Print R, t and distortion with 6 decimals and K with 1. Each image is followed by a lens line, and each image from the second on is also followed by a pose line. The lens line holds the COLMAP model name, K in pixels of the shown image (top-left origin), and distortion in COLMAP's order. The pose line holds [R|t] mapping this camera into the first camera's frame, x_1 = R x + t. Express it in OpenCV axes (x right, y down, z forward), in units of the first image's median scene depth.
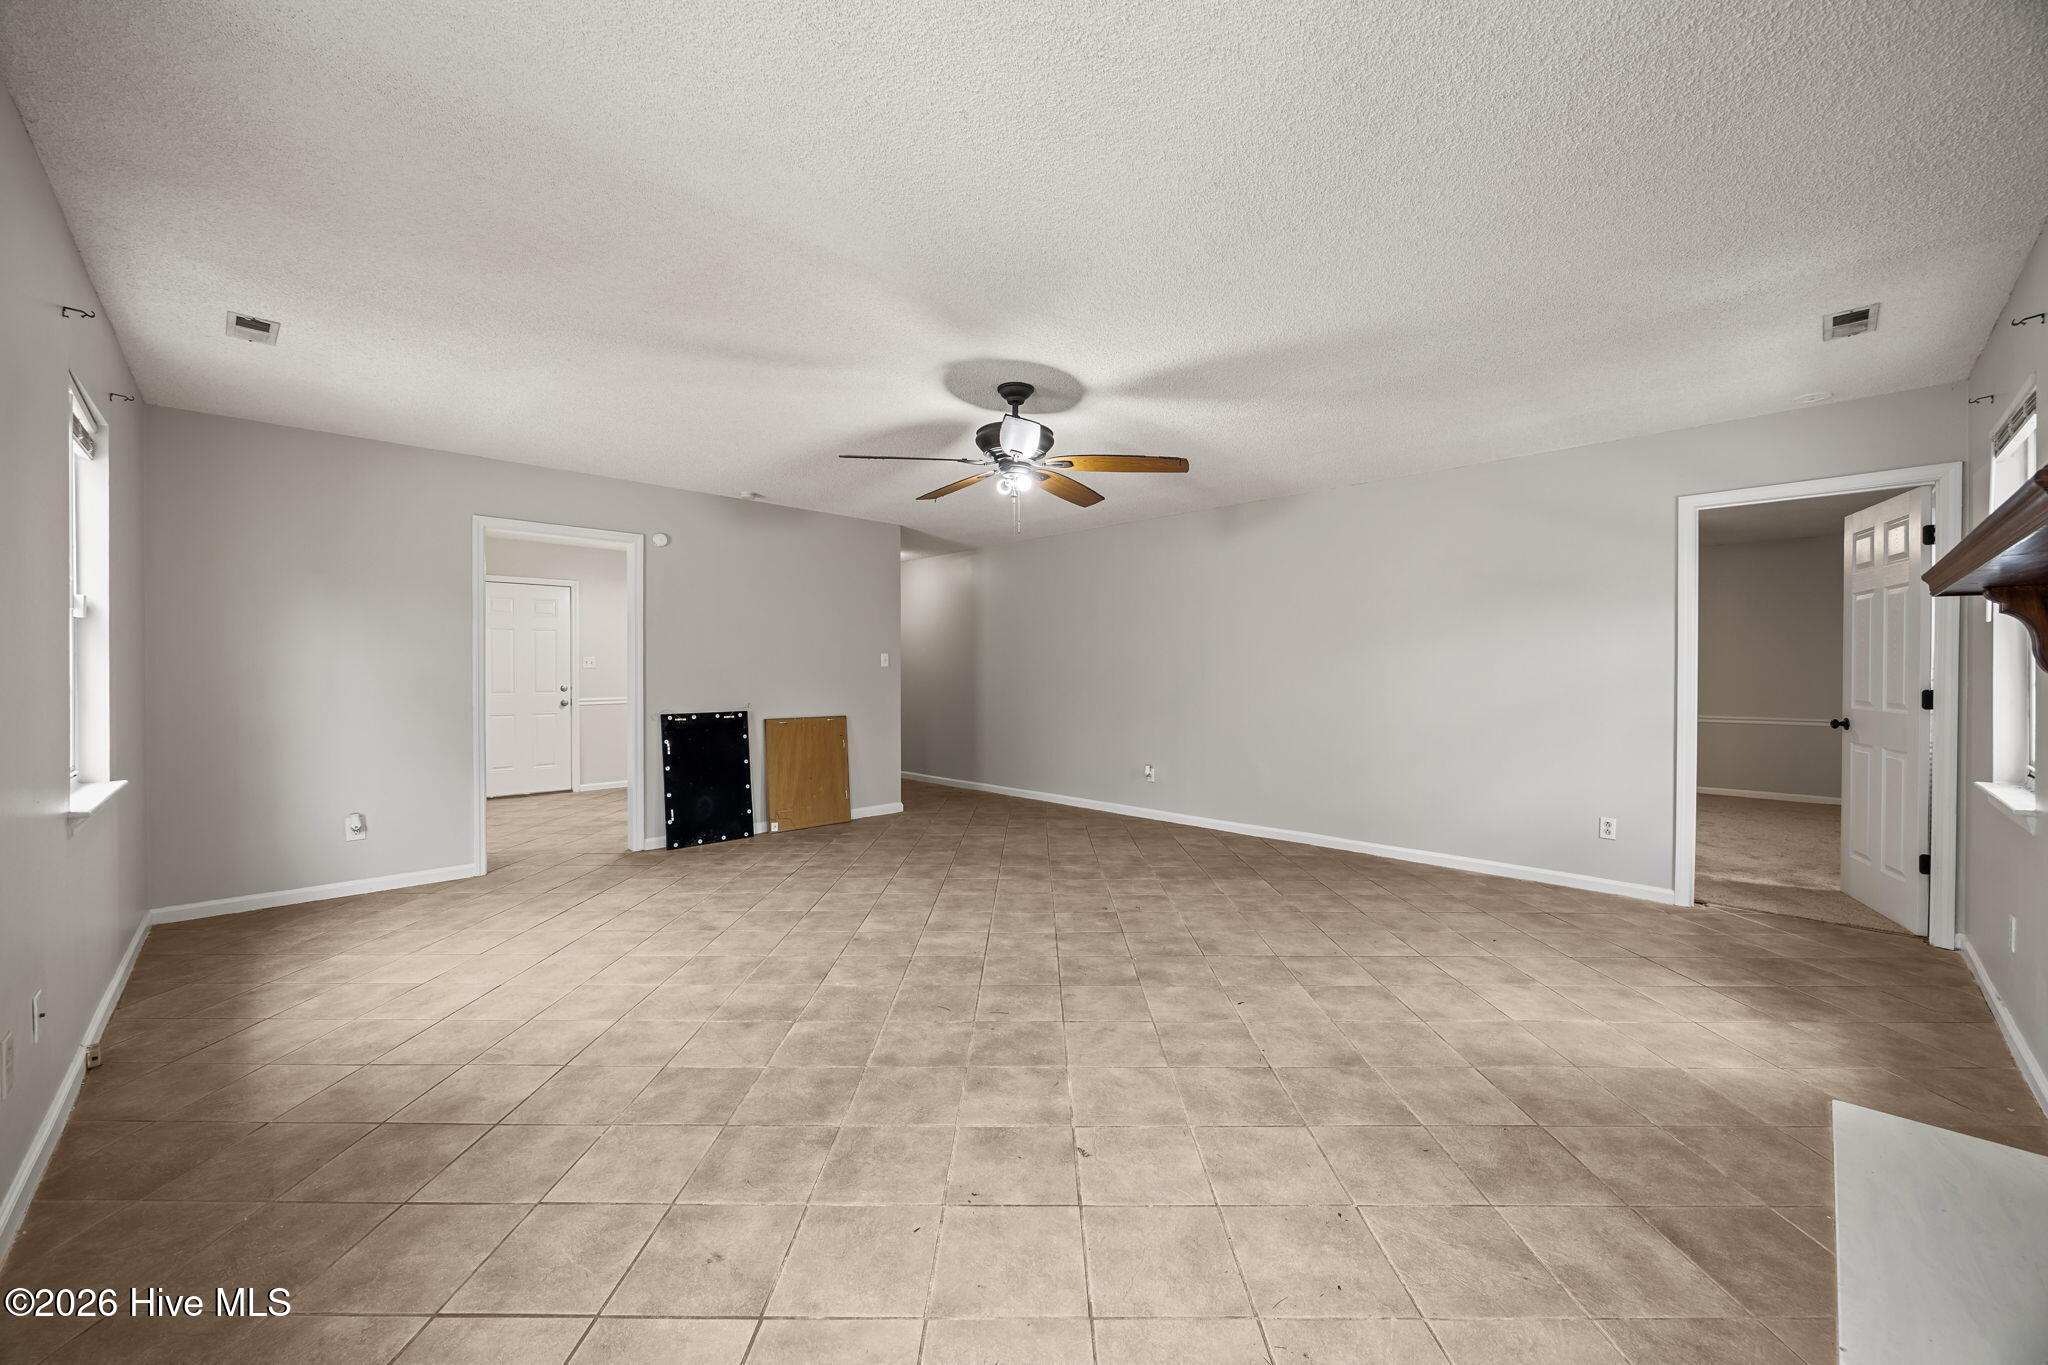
lens RADIAL K [[793.3, 0, 1030.2], [0, 793.3, 679.8], [0, 0, 1]] dist [0.000593, 0.000051]
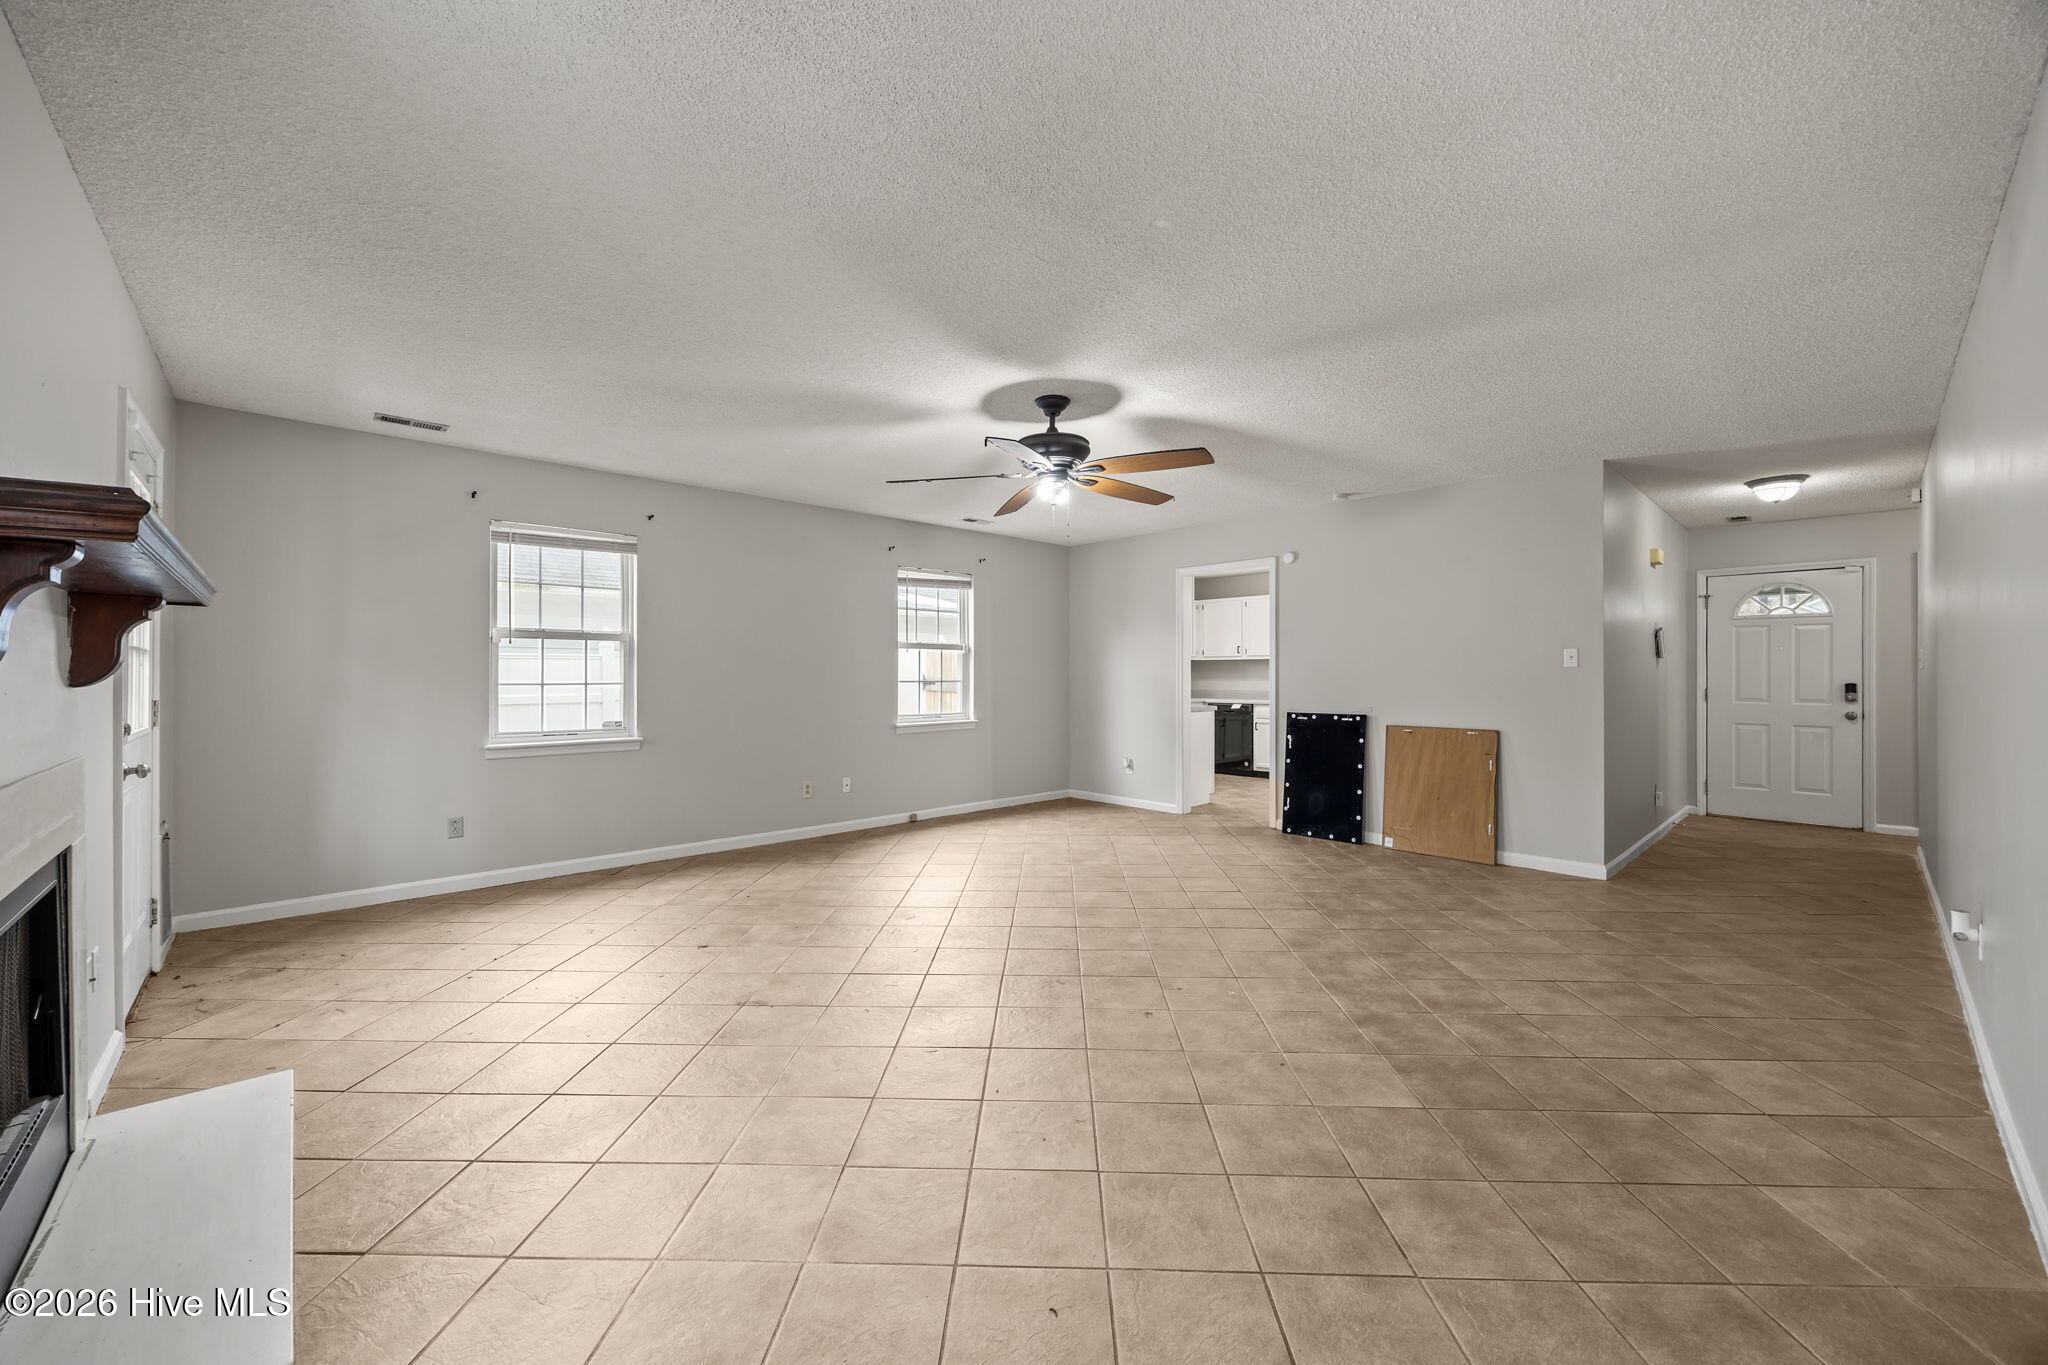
lens RADIAL K [[793.3, 0, 1031.6], [0, 793.3, 675.2], [0, 0, 1]] dist [0.000593, 0.000051]
pose [[-0.031340, -0.001593, -0.999508, 0.640403], [-0.011984, 0.999927, -0.001218, -0.003133], [0.999437, 0.011940, -0.031356, 0.635931]]
